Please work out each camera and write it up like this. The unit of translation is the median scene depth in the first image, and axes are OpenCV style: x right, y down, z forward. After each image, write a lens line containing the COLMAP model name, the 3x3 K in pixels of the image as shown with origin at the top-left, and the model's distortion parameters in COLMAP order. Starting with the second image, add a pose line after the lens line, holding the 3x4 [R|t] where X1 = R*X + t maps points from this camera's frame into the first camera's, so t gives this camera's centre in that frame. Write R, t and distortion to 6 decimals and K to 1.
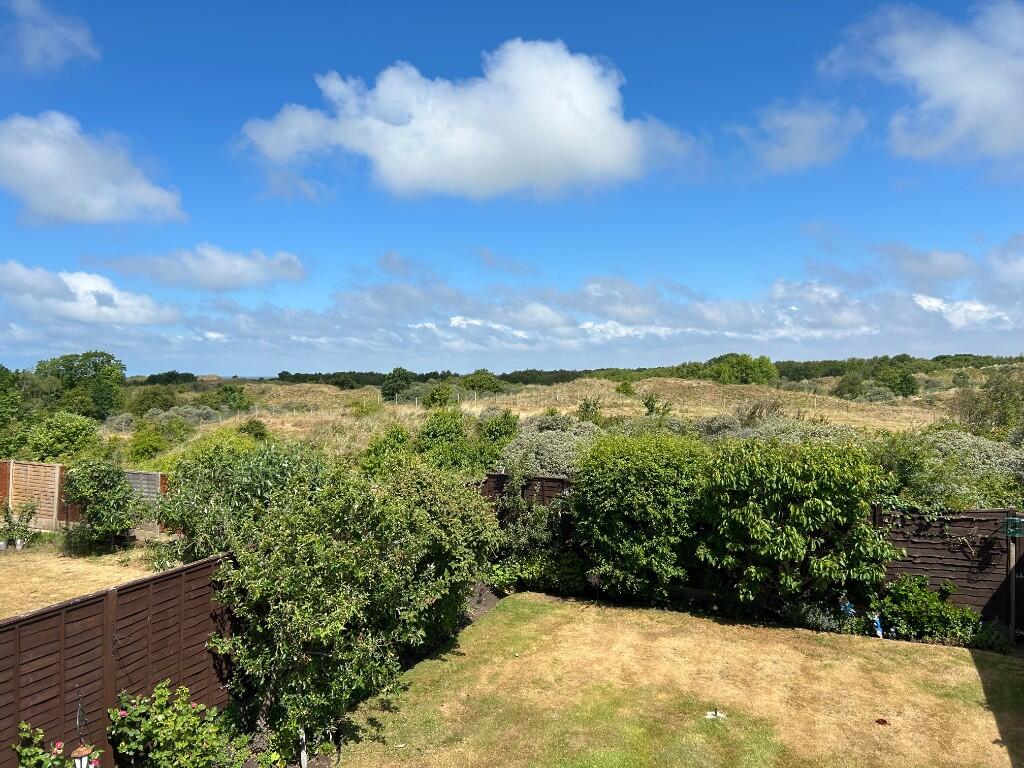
lens RADIAL K [[764.0, 0, 508.9], [0, 764.0, 374.8], [0, 0, 1]] dist [0.013172, -0.004726]
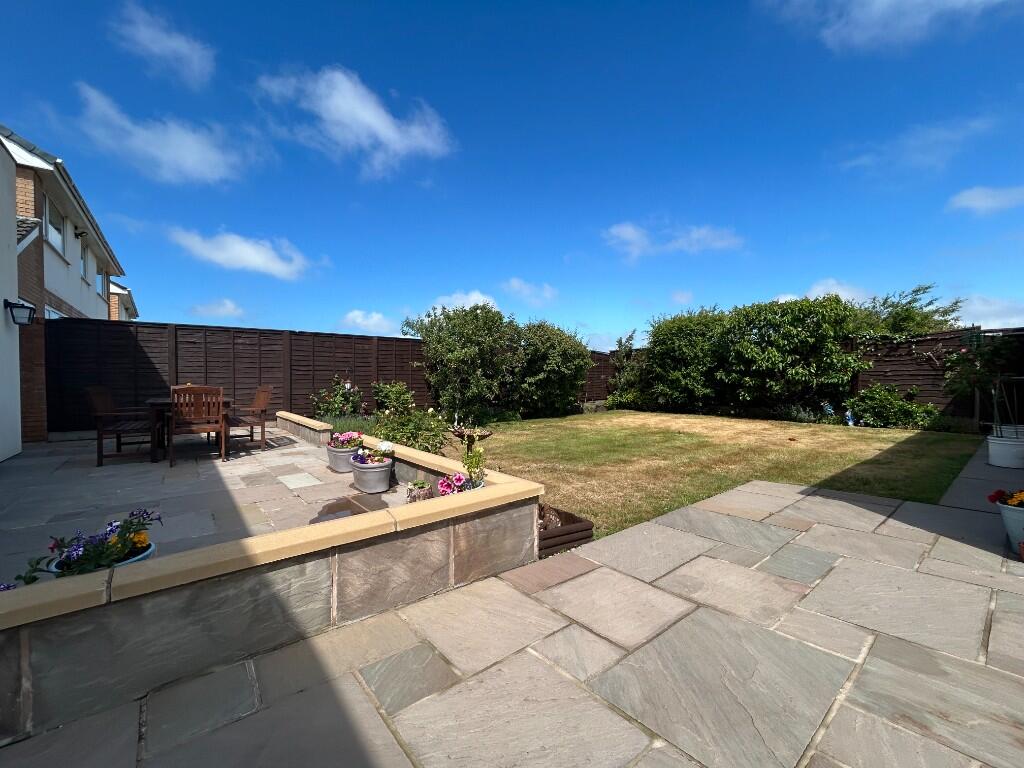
lens RADIAL K [[413.5, 0, 504.3], [0, 413.5, 379.4], [0, 0, 1]] dist [-0.000289, 0.000183]
pose [[0.878640, -0.000336, -0.477485, 0.284299], [0.005566, 0.999939, 0.009538, 0.243385], [0.477452, -0.011039, 0.878588, 0.018977]]
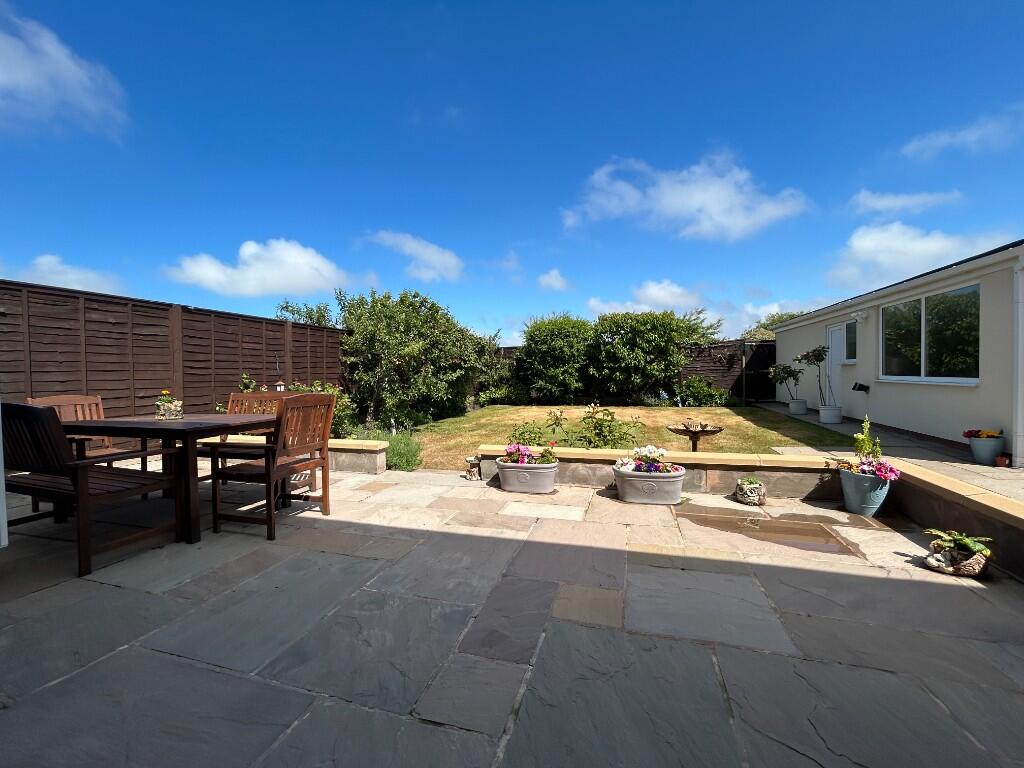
lens RADIAL K [[413.5, 0, 509.6], [0, 413.5, 383.8], [0, 0, 1]] dist [-0.000289, 0.000183]
pose [[0.994965, -0.018566, 0.098486, -0.057637], [0.015534, 0.999384, 0.031457, 0.241075], [-0.099010, -0.029769, 0.994641, -0.014574]]
